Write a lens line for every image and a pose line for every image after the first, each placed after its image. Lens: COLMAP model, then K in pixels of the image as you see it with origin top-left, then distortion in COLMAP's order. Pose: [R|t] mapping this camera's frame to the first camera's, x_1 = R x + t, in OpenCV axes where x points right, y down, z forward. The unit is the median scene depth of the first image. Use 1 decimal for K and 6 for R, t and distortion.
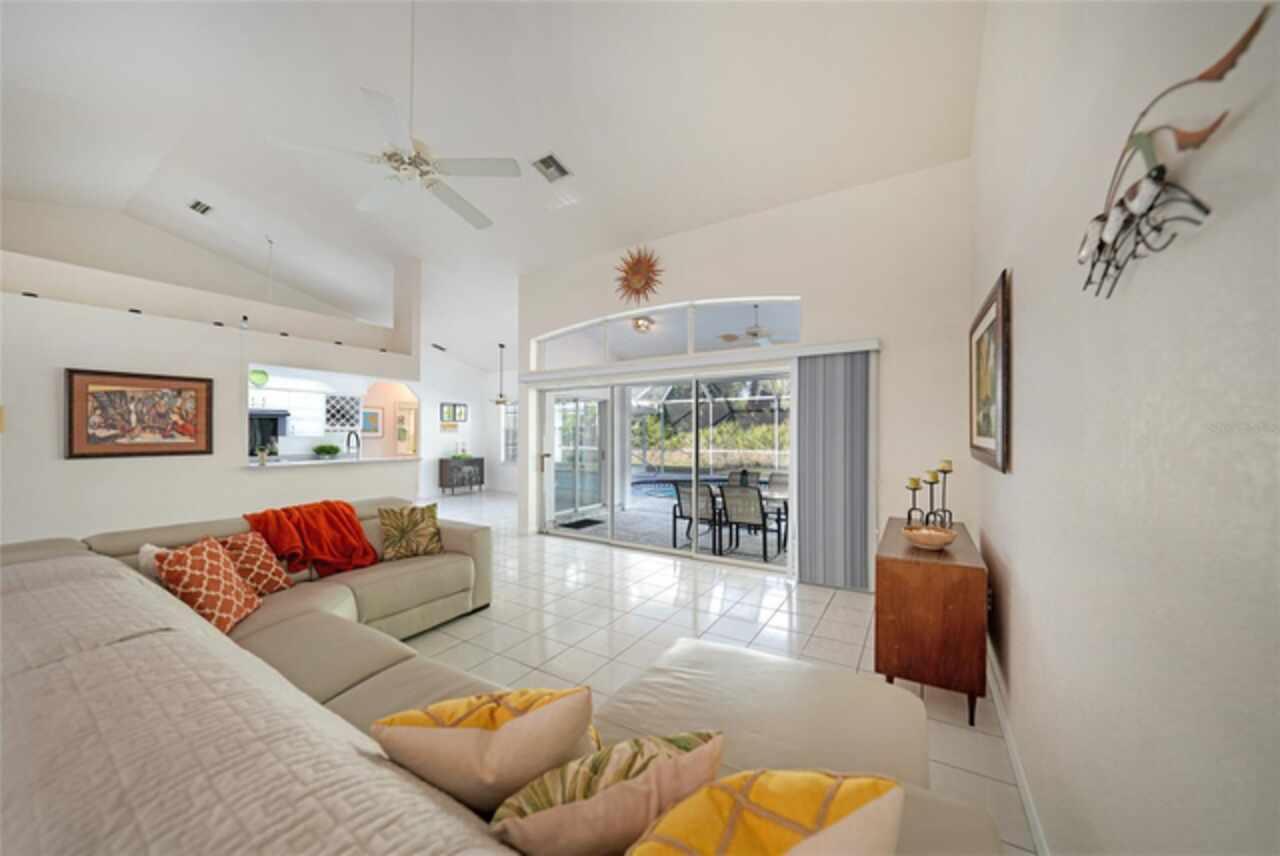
lens RADIAL K [[449.6, 0, 643.9], [0, 449.6, 422.4], [0, 0, 1]] dist [-0.001013, -0.000129]
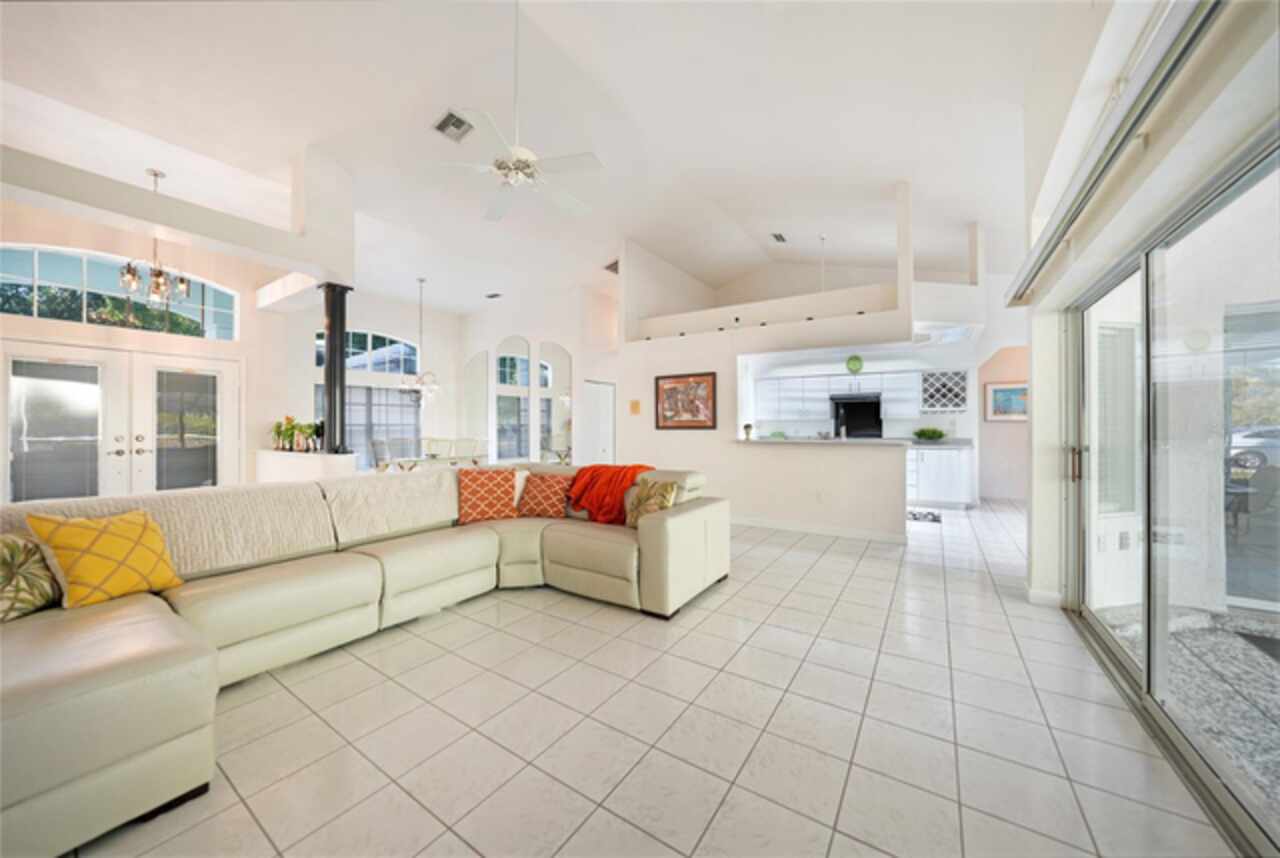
lens RADIAL K [[449.6, 0, 643.9], [0, 449.6, 423.4], [0, 0, 1]] dist [-0.001013, -0.000129]
pose [[-0.028165, -0.007696, -0.999574, 0.228576], [0.025091, 0.999650, -0.008404, 0.036978], [0.999288, -0.025317, -0.027962, 0.507779]]
